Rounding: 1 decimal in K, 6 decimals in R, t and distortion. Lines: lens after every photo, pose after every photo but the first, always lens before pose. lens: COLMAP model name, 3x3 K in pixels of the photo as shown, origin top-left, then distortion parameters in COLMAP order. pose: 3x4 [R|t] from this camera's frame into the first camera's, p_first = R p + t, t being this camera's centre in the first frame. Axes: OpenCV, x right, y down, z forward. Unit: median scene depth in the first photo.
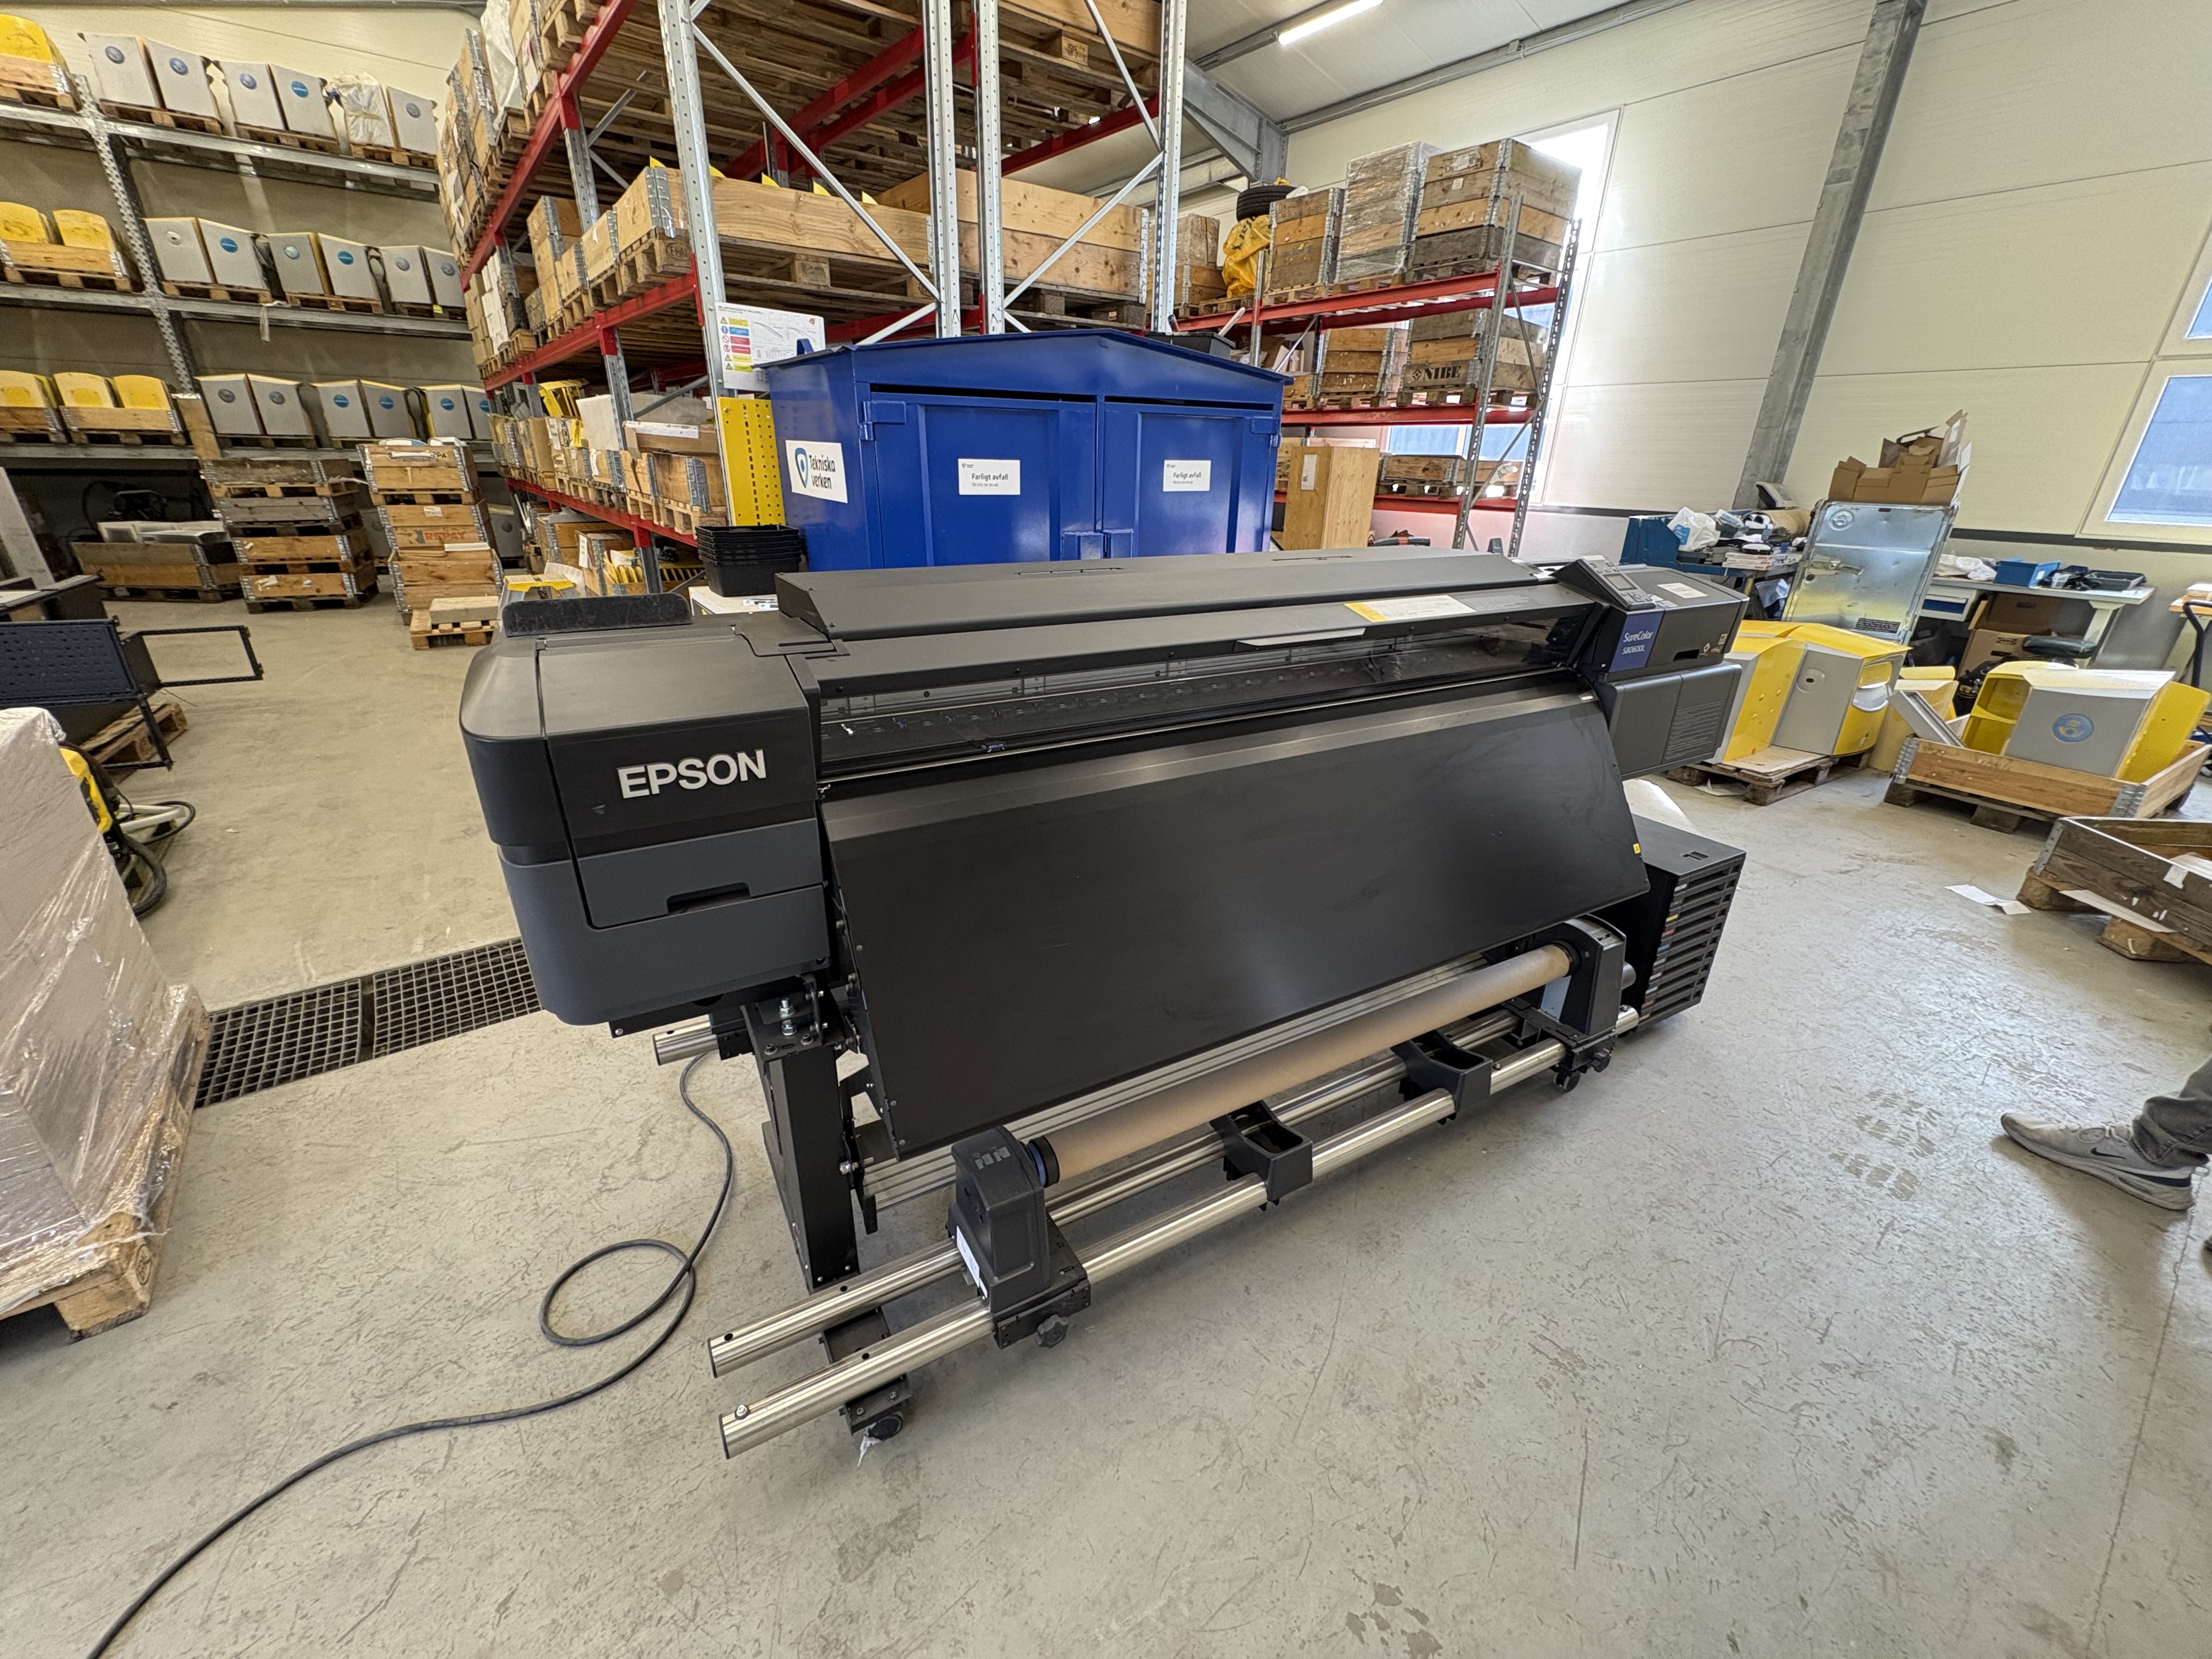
lens RADIAL K [[883.7, 0, 1109.7], [0, 883.7, 824.8], [0, 0, 1]] dist [-0.000010, -0.000065]
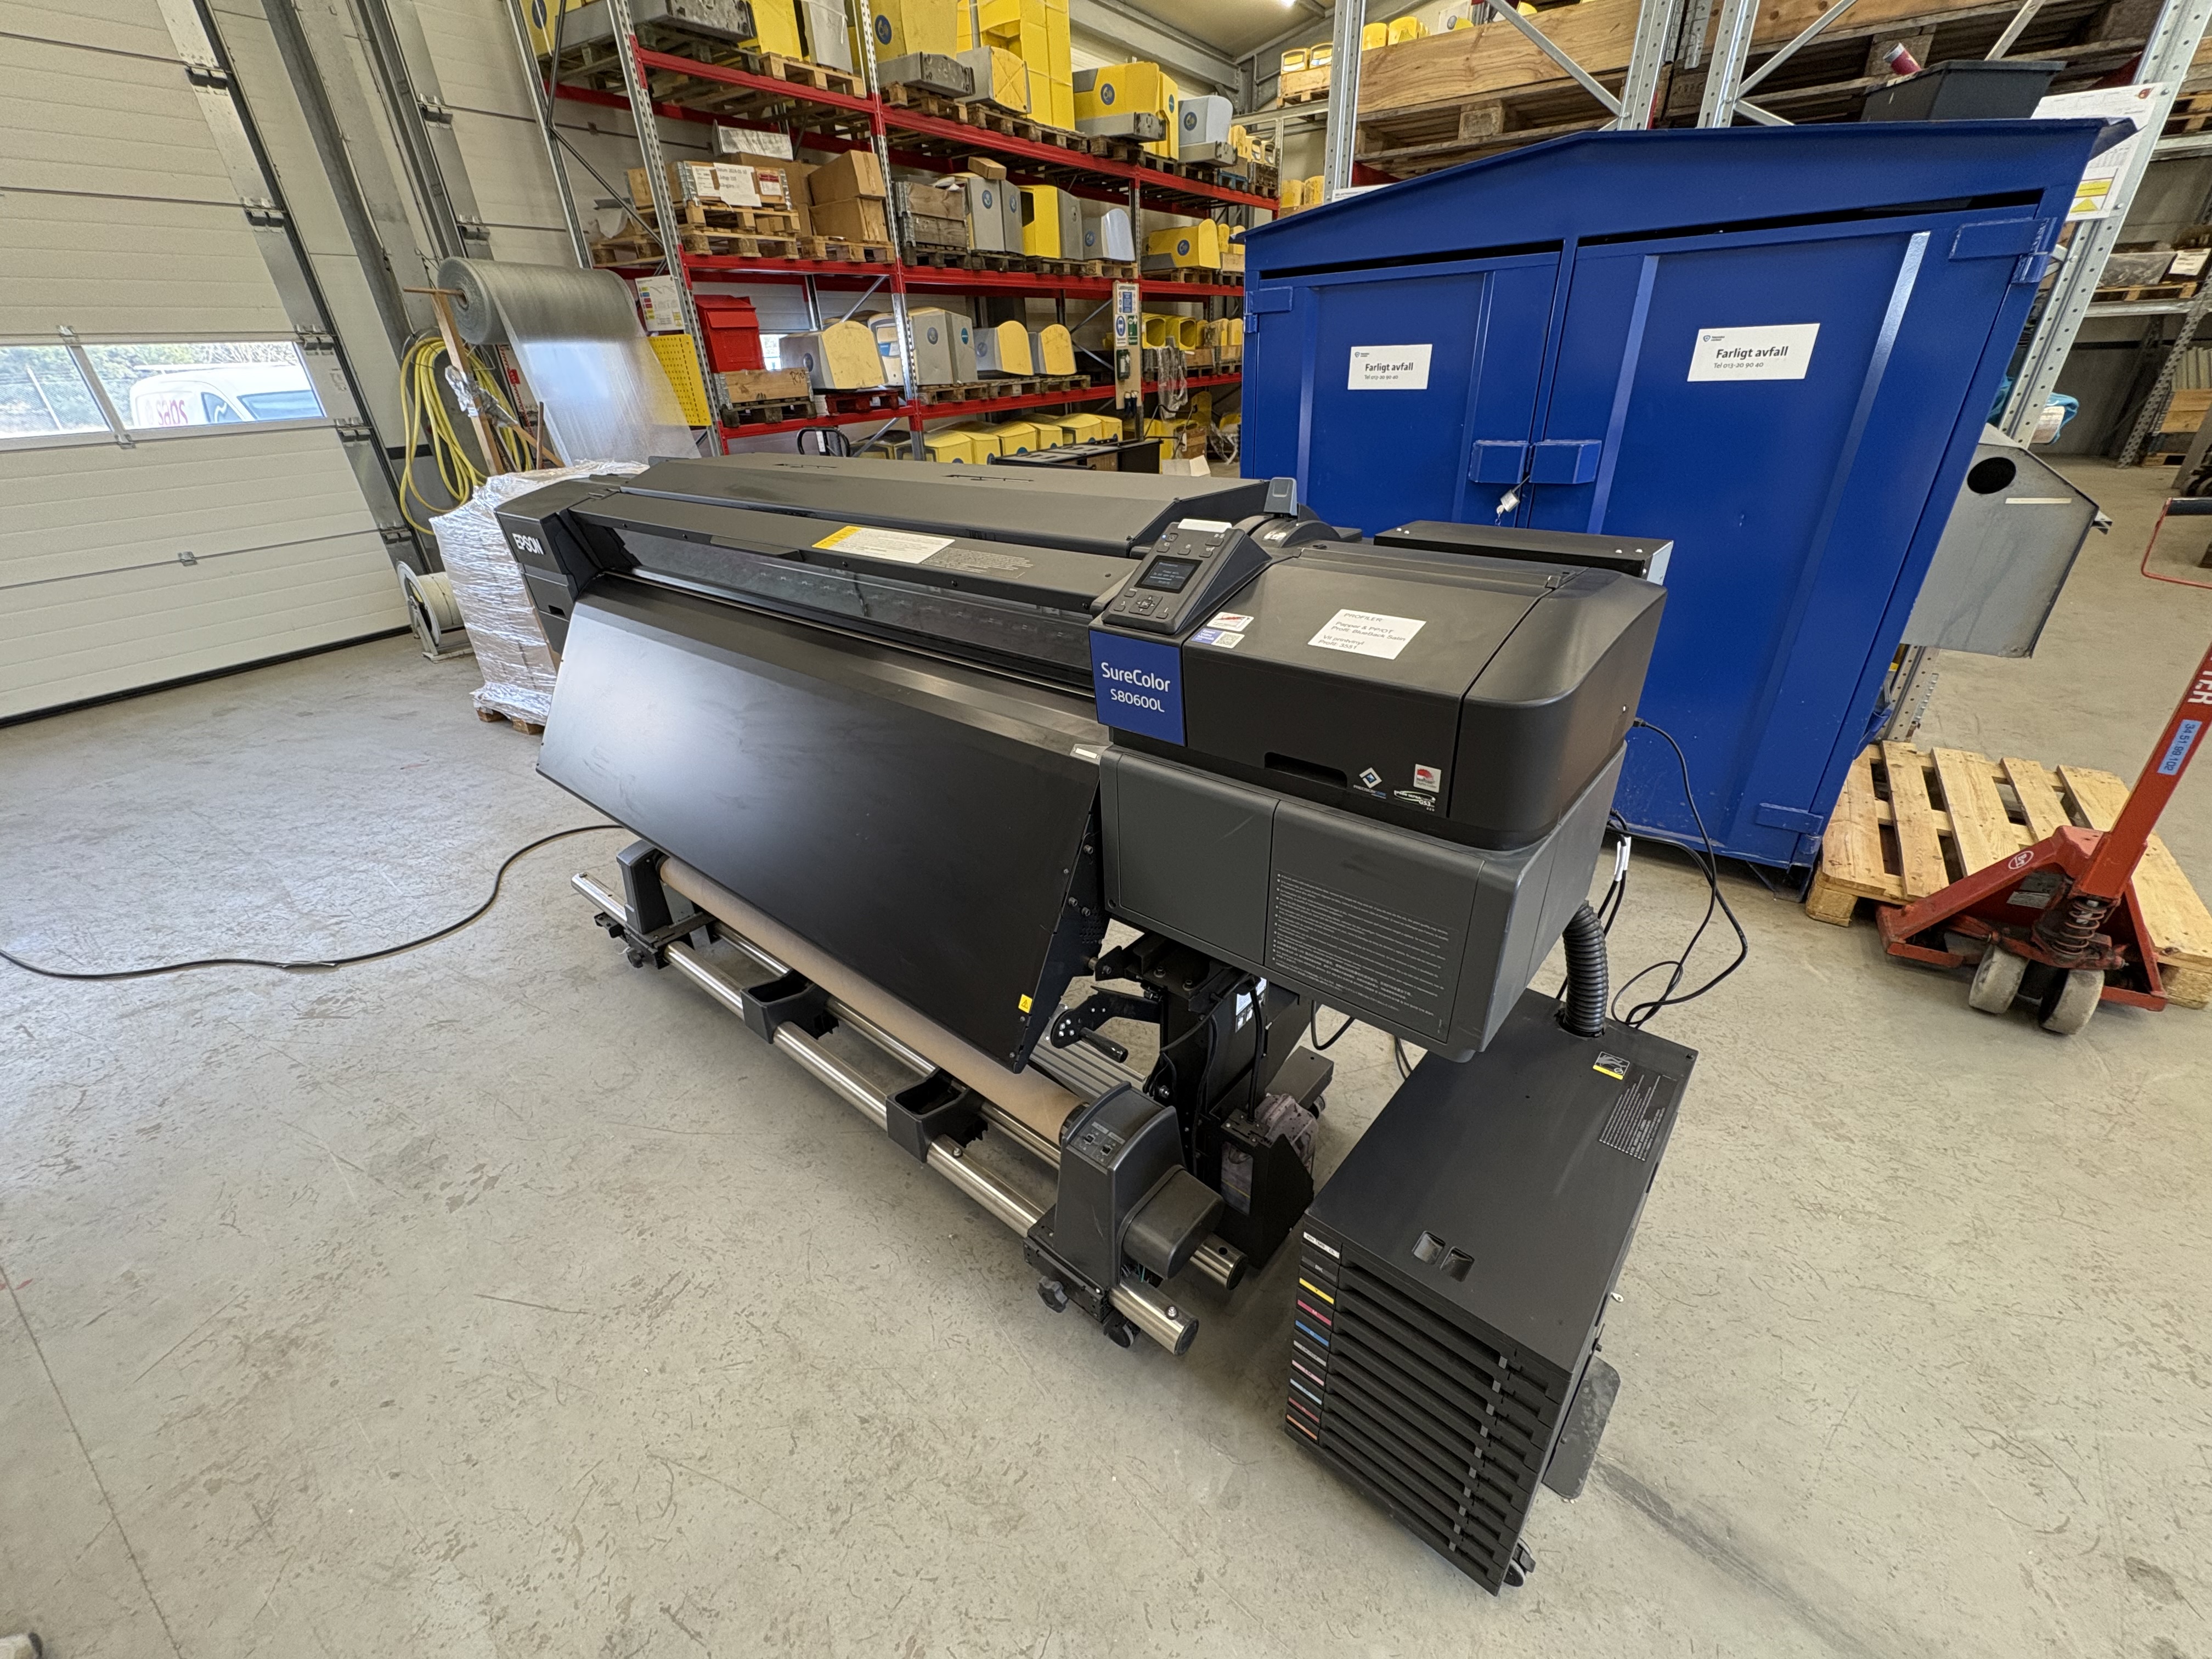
lens RADIAL K [[884.0, 0, 1104.8], [0, 884.0, 826.7], [0, 0, 1]] dist [-0.000161, -0.000161]
pose [[0.341094, 0.416791, -0.842579, 0.478397], [-0.318991, 0.894468, 0.313324, -0.129997], [0.884251, 0.161902, 0.438051, 0.334987]]
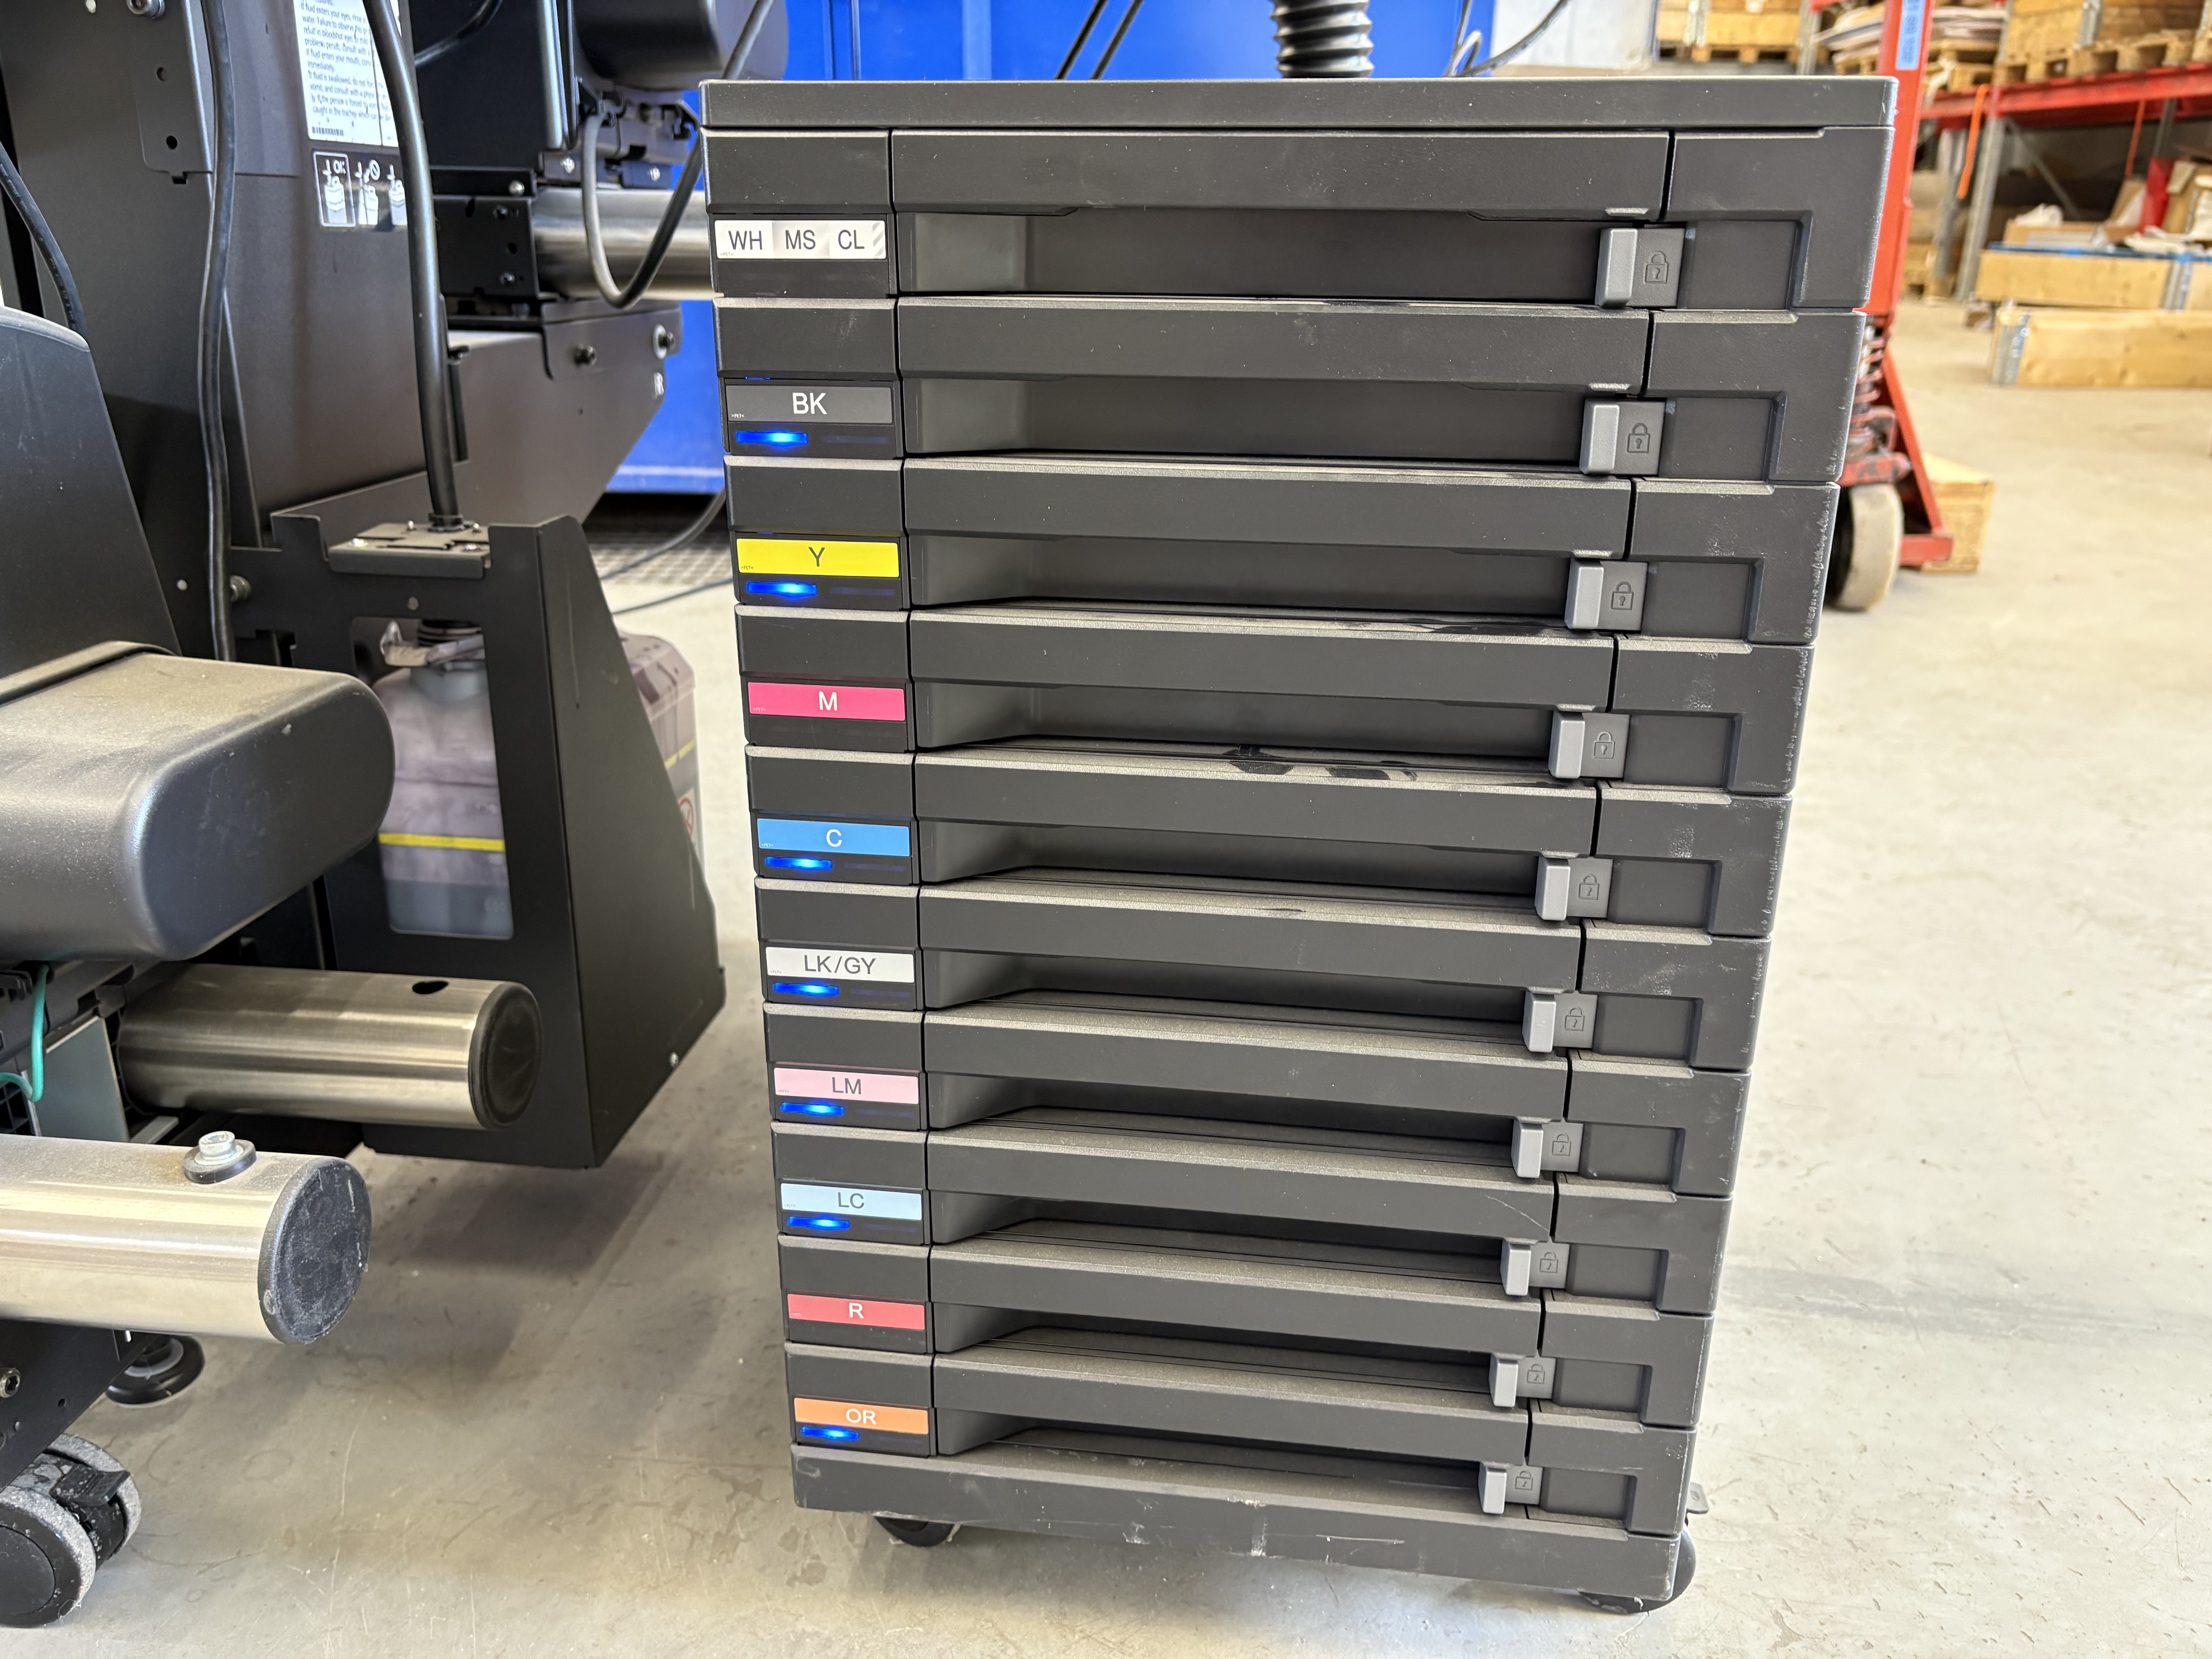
lens RADIAL K [[1682.6, 0, 1111.5], [0, 1682.6, 836.2], [0, 0, 1]] dist [0.045934, -0.079692]
pose [[0.809653, 0.193494, -0.554096, 0.416768], [-0.221937, 0.974927, 0.016154, 0.067829], [0.543329, 0.109895, 0.832296, 0.445640]]
